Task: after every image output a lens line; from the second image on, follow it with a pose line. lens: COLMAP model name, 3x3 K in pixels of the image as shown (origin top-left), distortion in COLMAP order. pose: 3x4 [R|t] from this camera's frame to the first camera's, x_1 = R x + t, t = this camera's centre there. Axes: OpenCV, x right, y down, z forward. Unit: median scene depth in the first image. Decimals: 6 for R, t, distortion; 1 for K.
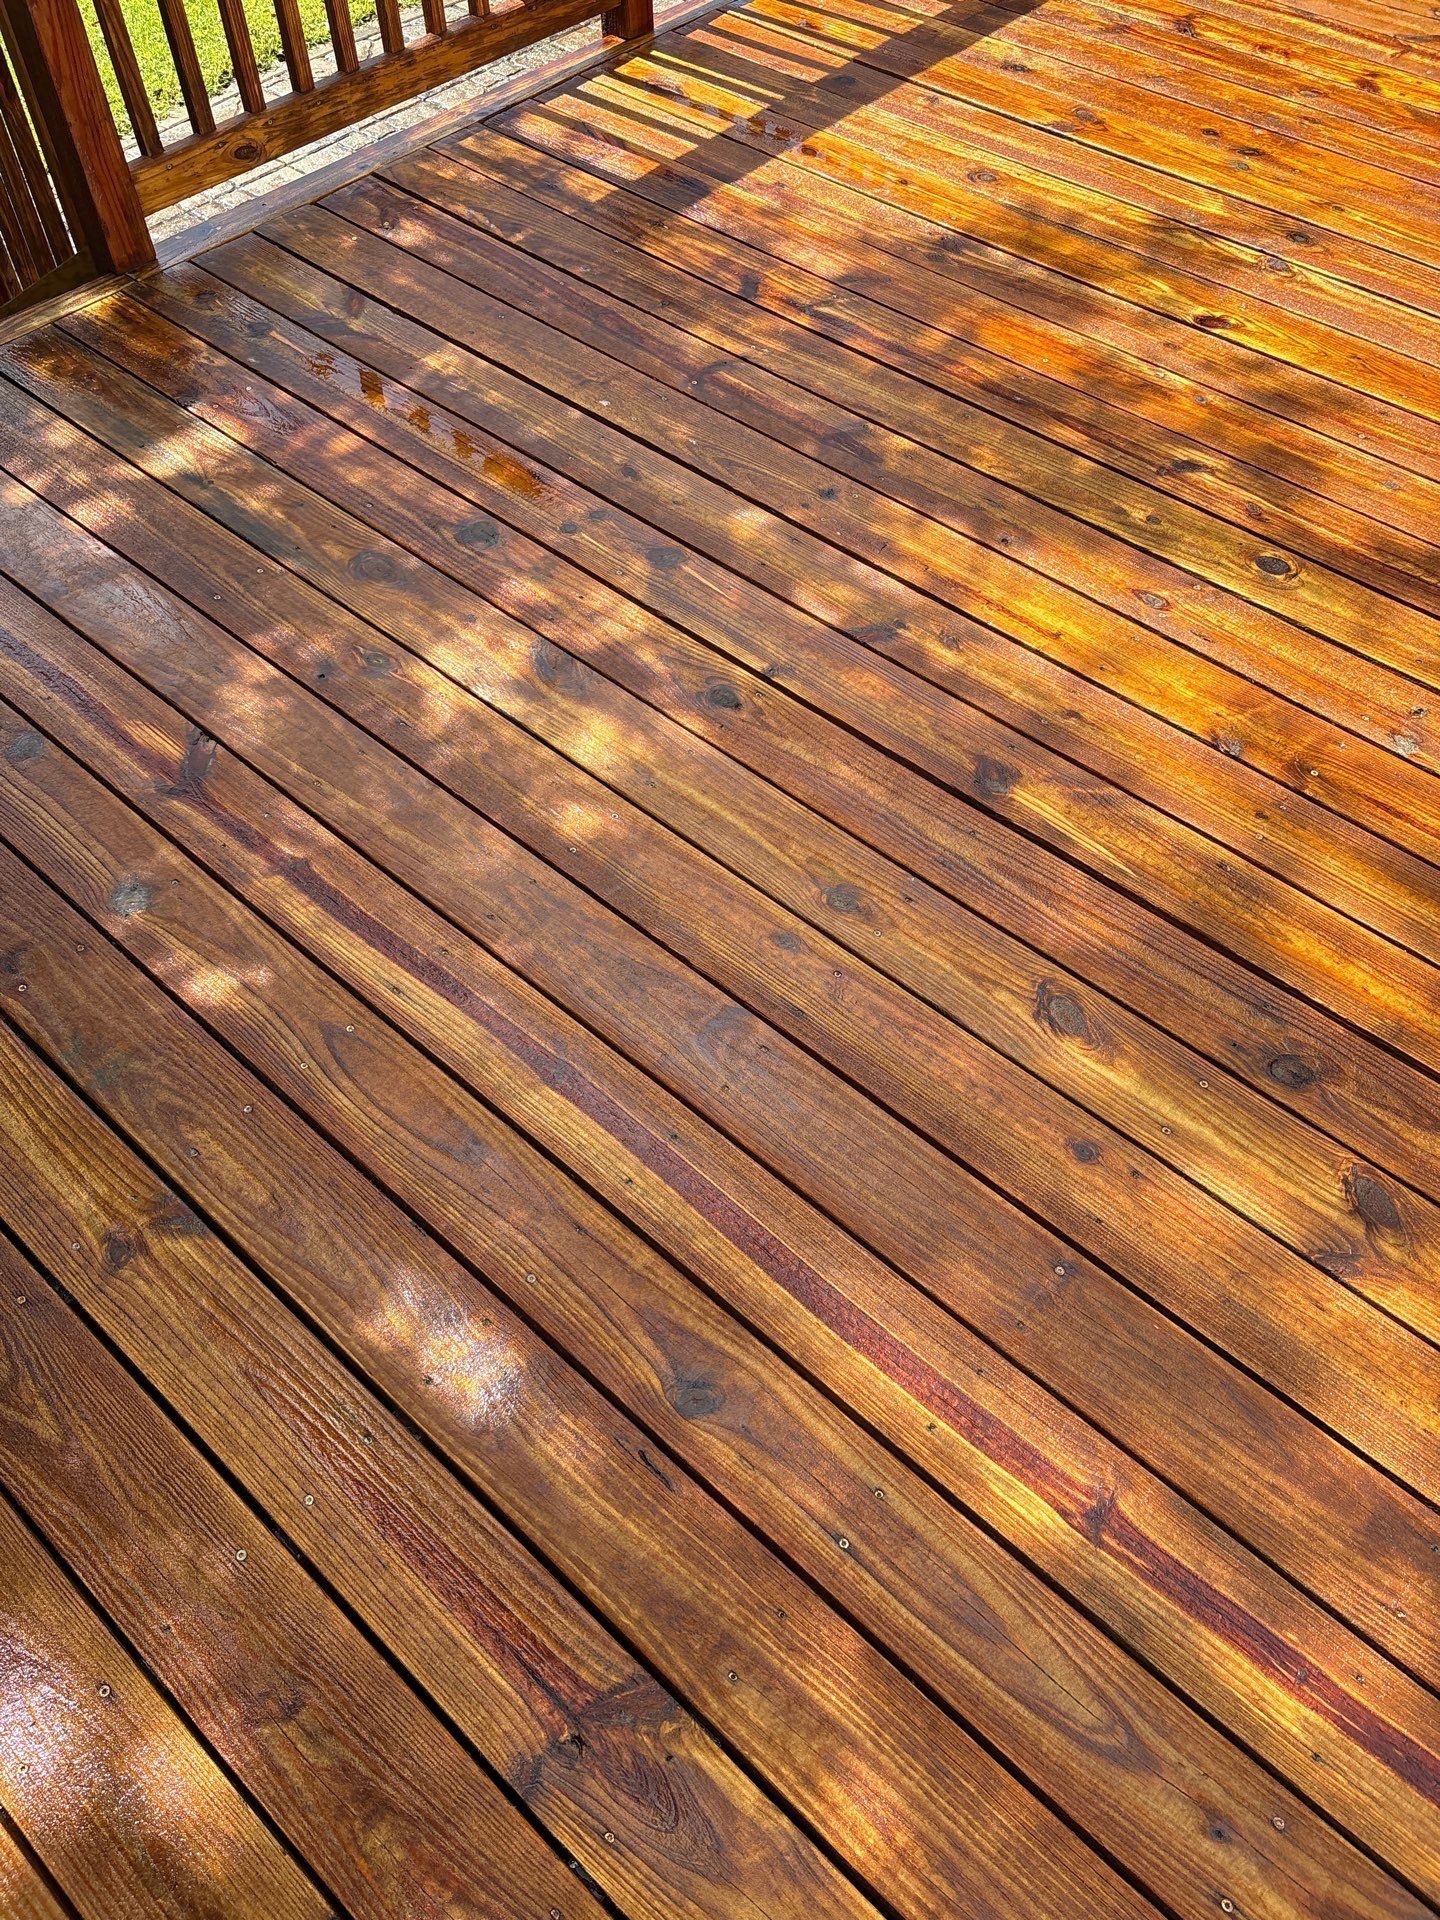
lens RADIAL K [[1455.7, 0, 720.0], [0, 1455.7, 960.0], [0, 0, 1]] dist [0.059907, -0.084698]
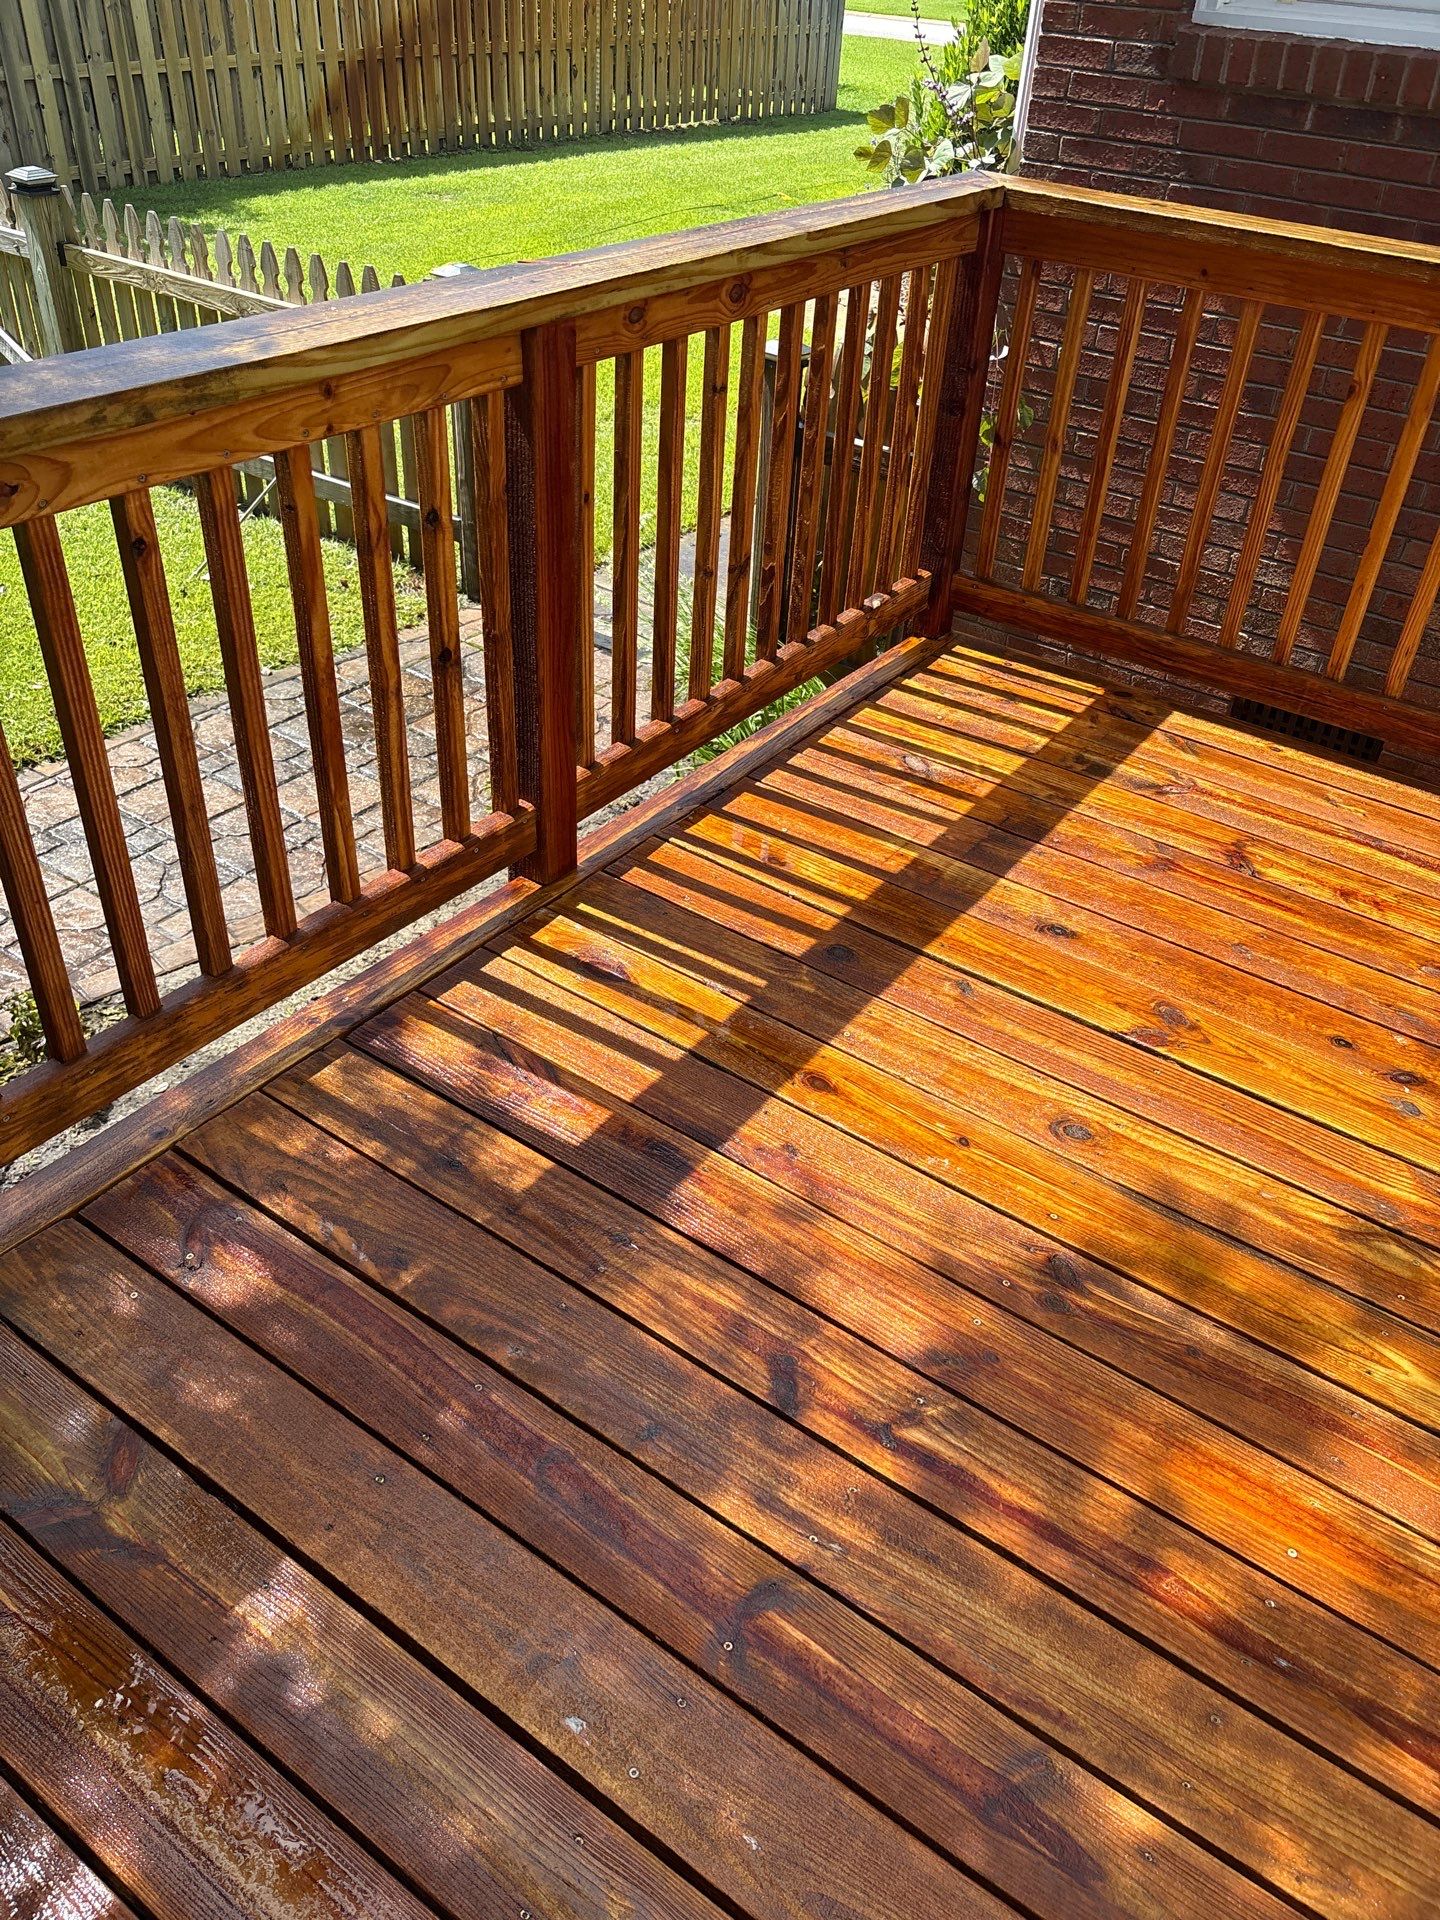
lens RADIAL K [[1455.7, 0, 720.0], [0, 1455.7, 960.0], [0, 0, 1]] dist [0.059907, -0.084698]
pose [[0.991641, -0.009669, 0.128662, -0.077298], [0.046648, 0.956602, -0.287639, -0.406966], [-0.120297, 0.291236, 0.949057, 0.319233]]
